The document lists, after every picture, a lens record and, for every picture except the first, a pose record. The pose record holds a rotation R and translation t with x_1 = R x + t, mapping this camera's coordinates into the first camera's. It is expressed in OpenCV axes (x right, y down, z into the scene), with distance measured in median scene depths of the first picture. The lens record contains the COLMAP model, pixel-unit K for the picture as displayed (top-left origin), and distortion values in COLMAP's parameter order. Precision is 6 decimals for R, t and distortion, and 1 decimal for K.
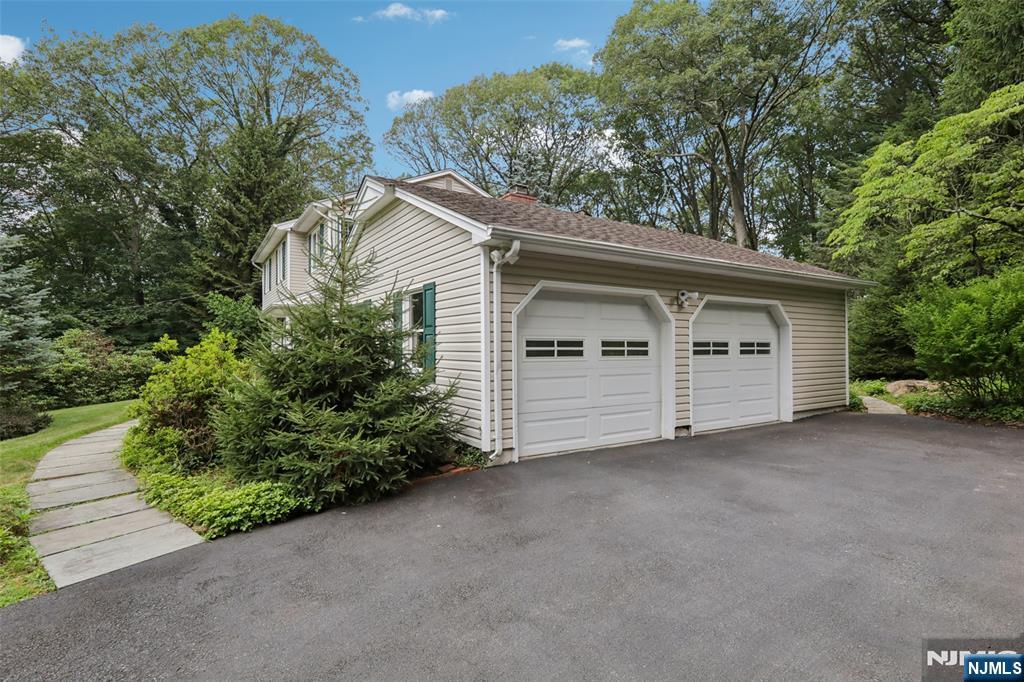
lens RADIAL K [[502.0, 0, 513.9], [0, 502.0, 340.7], [0, 0, 1]] dist [0.001605, -0.000023]
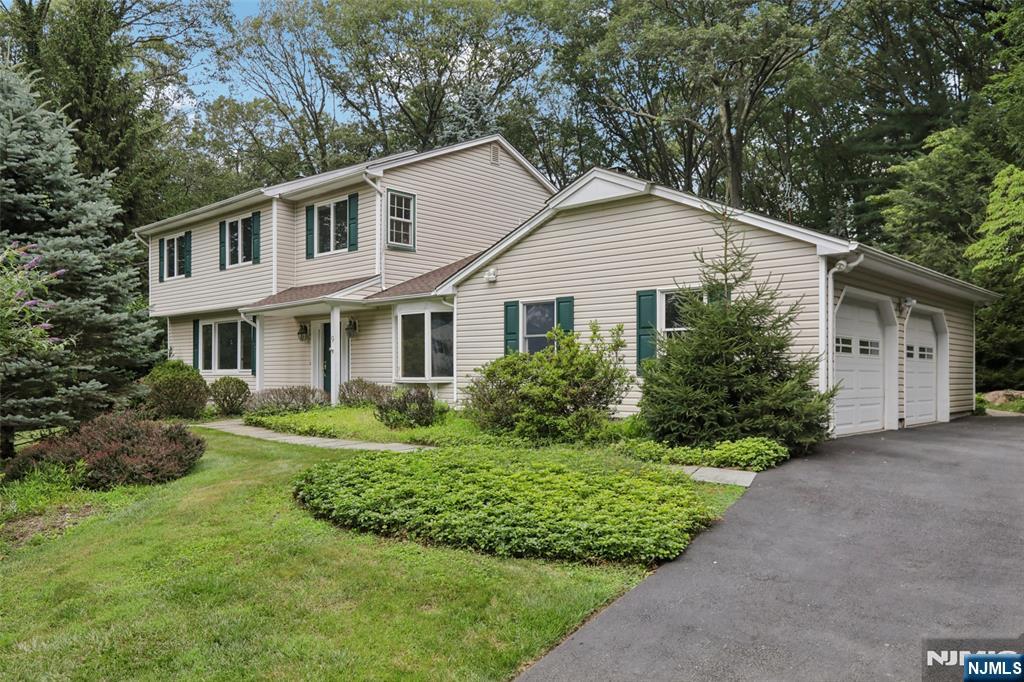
lens RADIAL K [[777.4, 0, 512.3], [0, 777.4, 348.8], [0, 0, 1]] dist [-0.039080, -0.000788]
pose [[0.971101, 0.015588, 0.238157, -0.751252], [-0.010765, 0.999710, -0.021541, 0.049455], [-0.238424, 0.018355, 0.970988, -0.379641]]
